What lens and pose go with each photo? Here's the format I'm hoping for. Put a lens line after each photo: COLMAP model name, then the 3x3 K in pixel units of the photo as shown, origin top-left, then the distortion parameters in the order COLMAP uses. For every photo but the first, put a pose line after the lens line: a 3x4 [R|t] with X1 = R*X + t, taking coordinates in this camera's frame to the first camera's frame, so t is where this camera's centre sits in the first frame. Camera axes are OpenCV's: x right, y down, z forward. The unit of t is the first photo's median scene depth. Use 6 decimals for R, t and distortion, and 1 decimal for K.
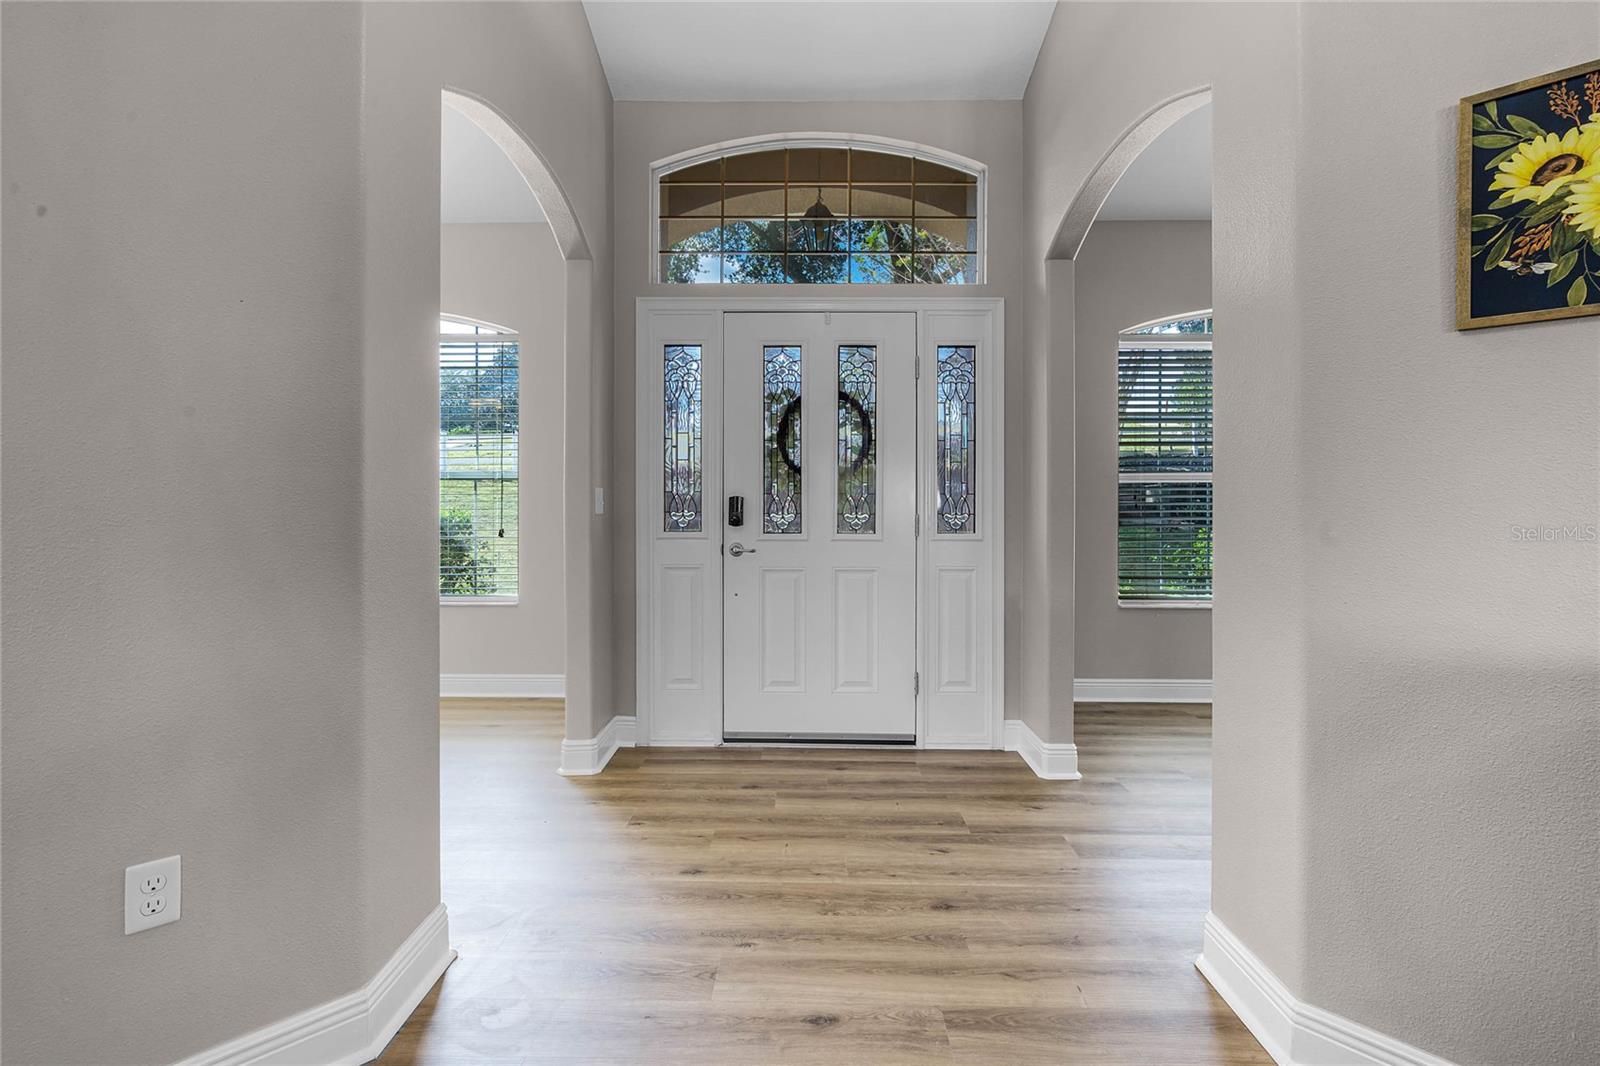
lens RADIAL K [[727.5, 0, 803.0], [0, 727.5, 521.3], [0, 0, 1]] dist [-0.000356, -0.000026]
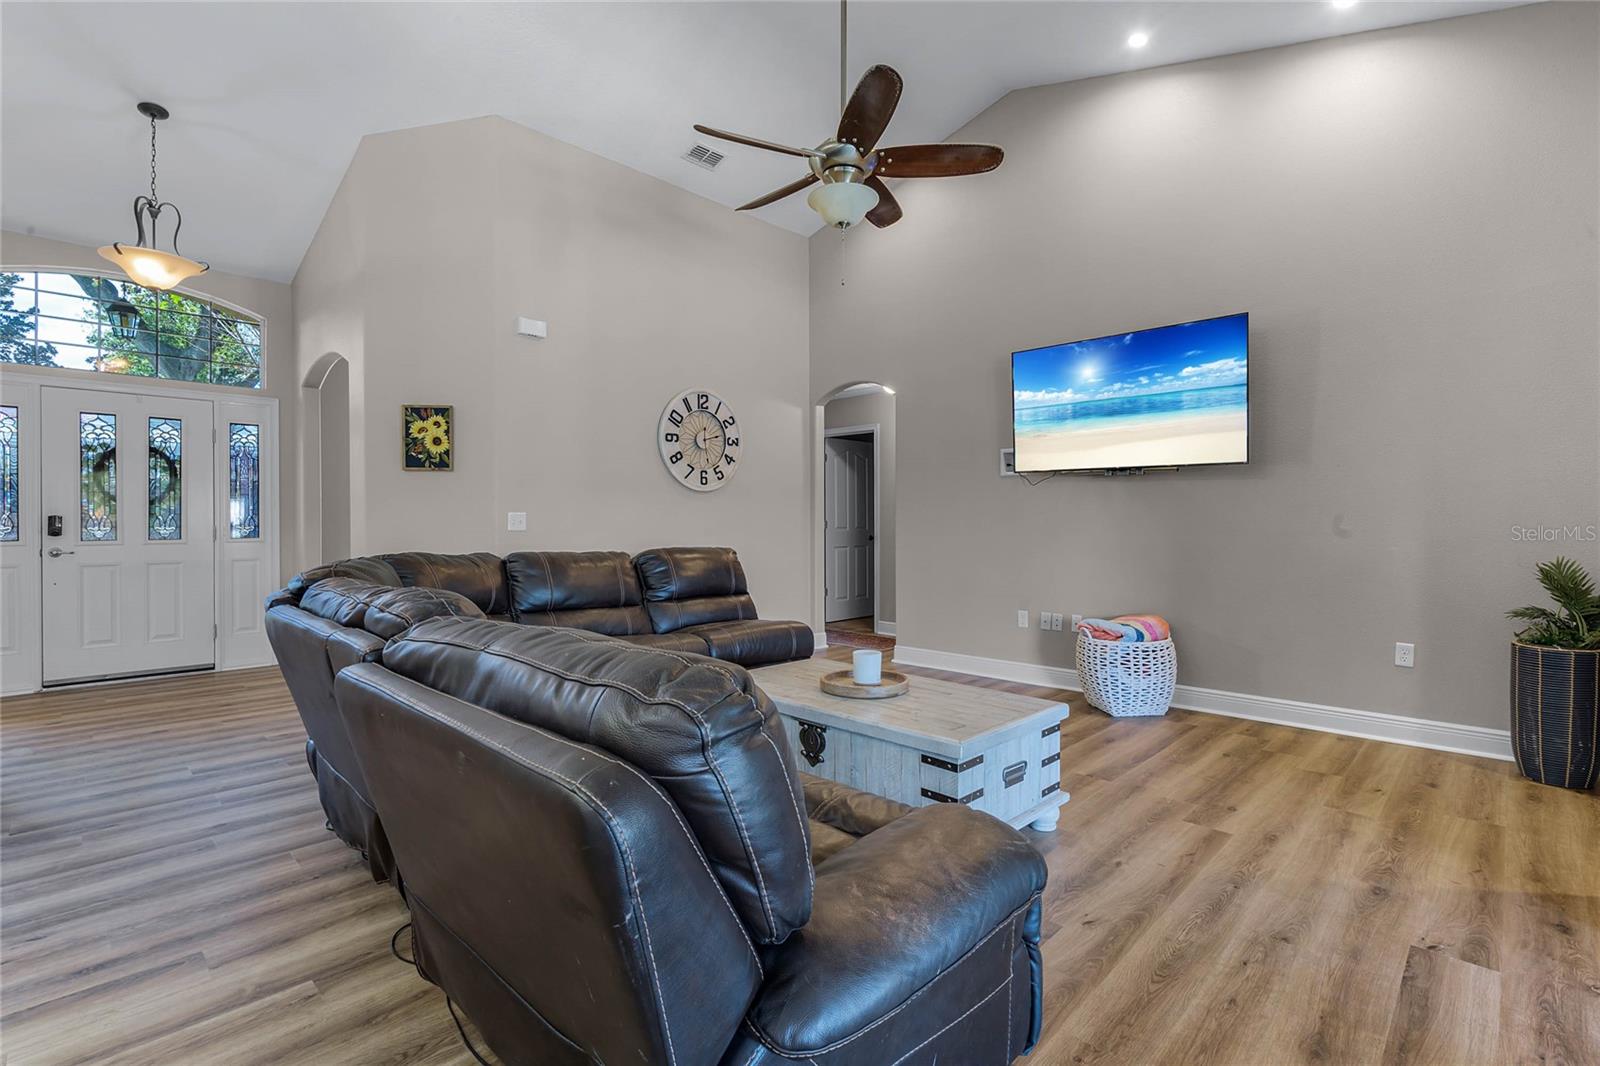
lens RADIAL K [[727.5, 0, 798.0], [0, 727.5, 522.1], [0, 0, 1]] dist [-0.000356, -0.000026]
pose [[0.687941, -0.004952, 0.725750, -0.124450], [0.019226, 0.999750, -0.011403, 0.023429], [-0.725512, 0.021798, 0.687864, -1.048538]]
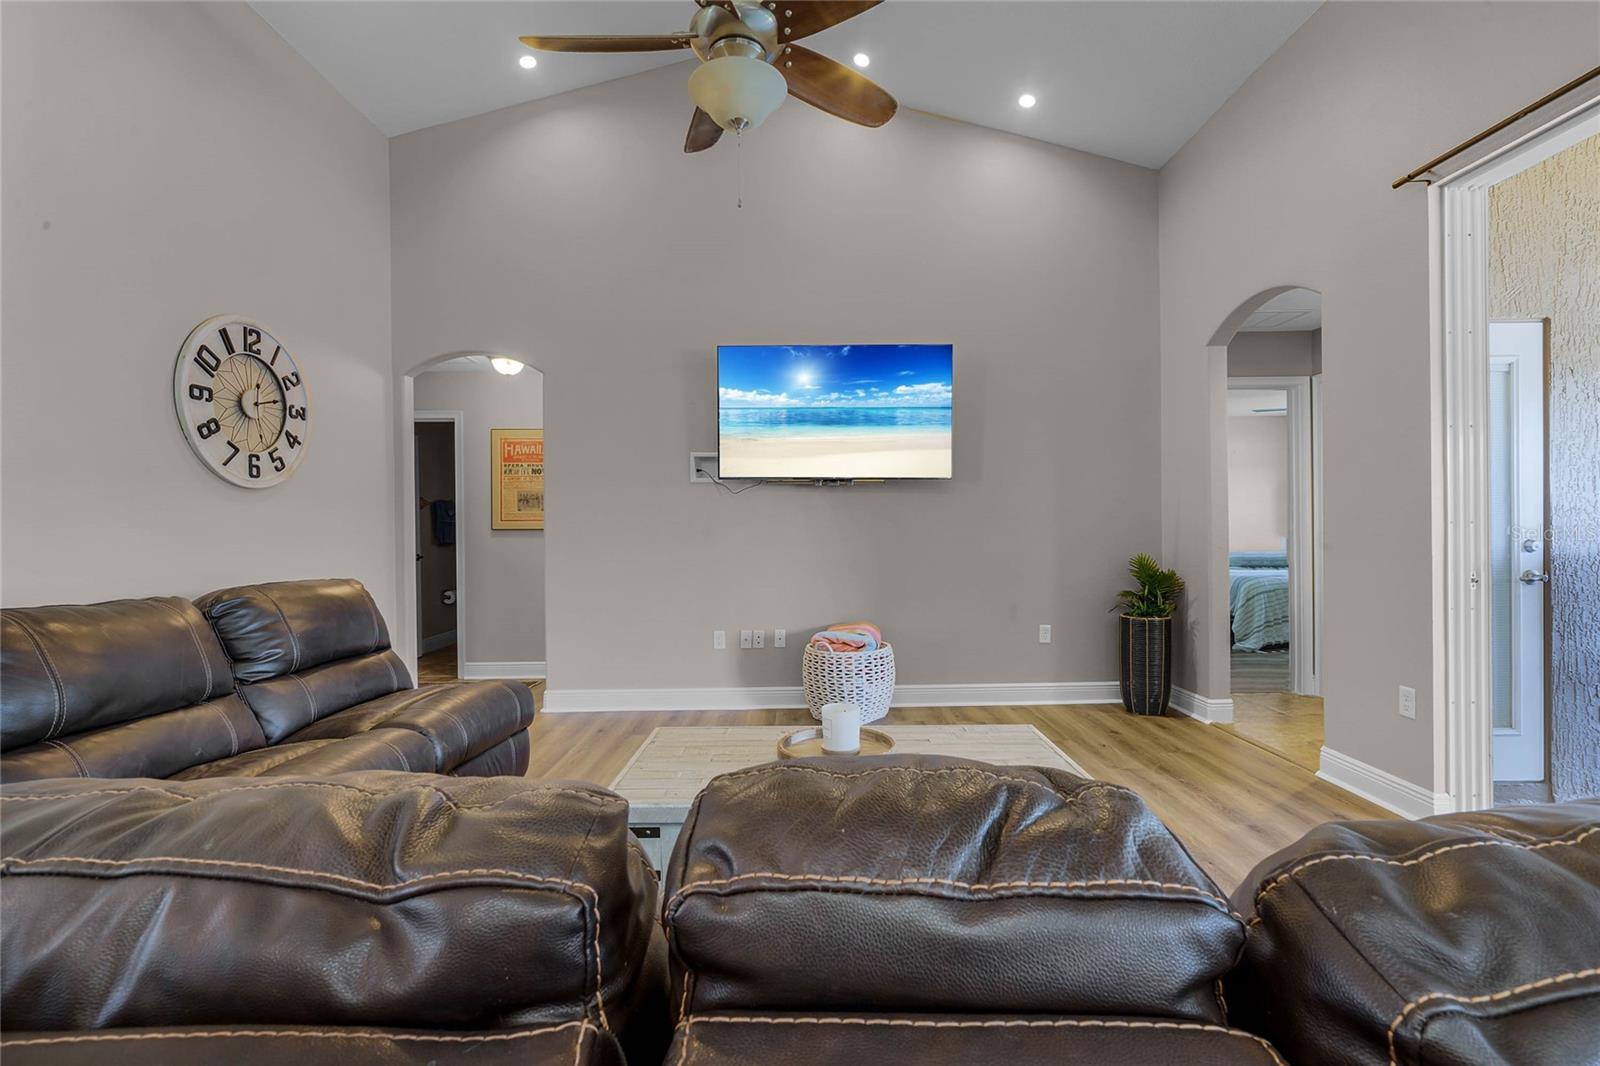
lens RADIAL K [[727.5, 0, 794.9], [0, 727.5, 533.5], [0, 0, 1]] dist [-0.000356, -0.000026]
pose [[-0.013750, -0.005875, 0.999888, -0.093654], [0.033936, 0.999404, 0.006339, 0.013828], [-0.999329, 0.034019, -0.013543, -0.599976]]
